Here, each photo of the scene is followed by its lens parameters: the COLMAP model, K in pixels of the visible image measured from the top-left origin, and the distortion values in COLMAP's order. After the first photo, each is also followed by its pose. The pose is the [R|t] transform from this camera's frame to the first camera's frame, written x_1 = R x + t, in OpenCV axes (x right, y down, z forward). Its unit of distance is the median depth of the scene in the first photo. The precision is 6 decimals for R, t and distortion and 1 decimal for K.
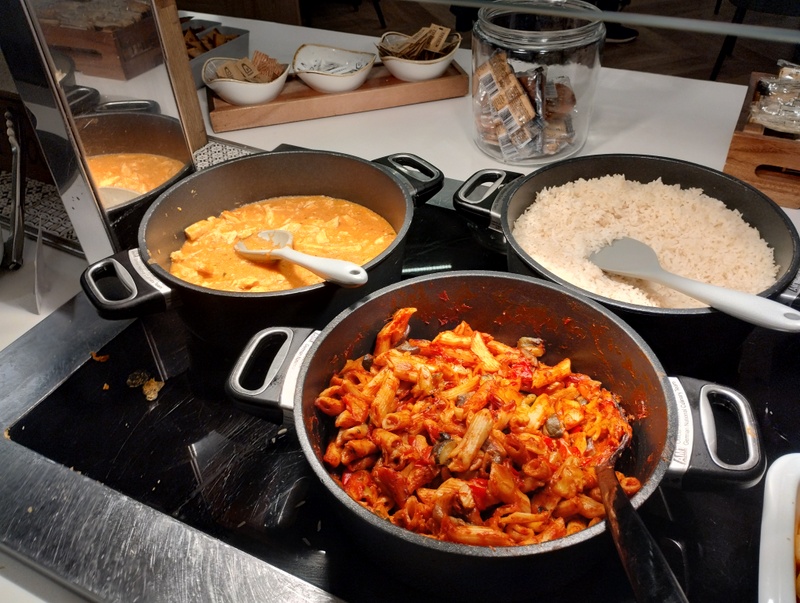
lens RADIAL K [[650.5, 0, 400.0], [0, 650.5, 301.5], [0, 0, 1]] dist [0.008921, -0.049243]
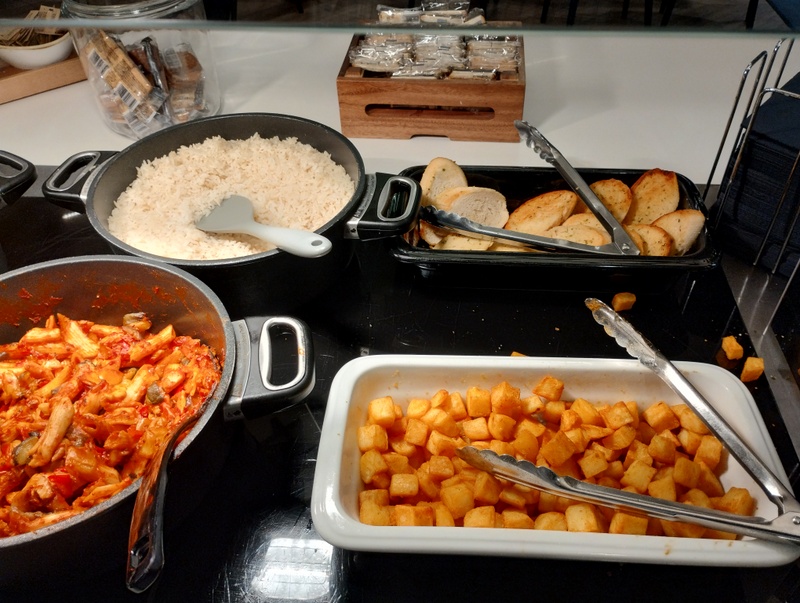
lens RADIAL K [[650.5, 0, 400.0], [0, 650.5, 301.5], [0, 0, 1]] dist [0.008921, -0.049243]
pose [[0.919389, -0.238082, 0.313115, 0.271077], [0.222332, 0.971202, 0.085643, 0.043403], [-0.324488, -0.009124, 0.945846, -0.086388]]
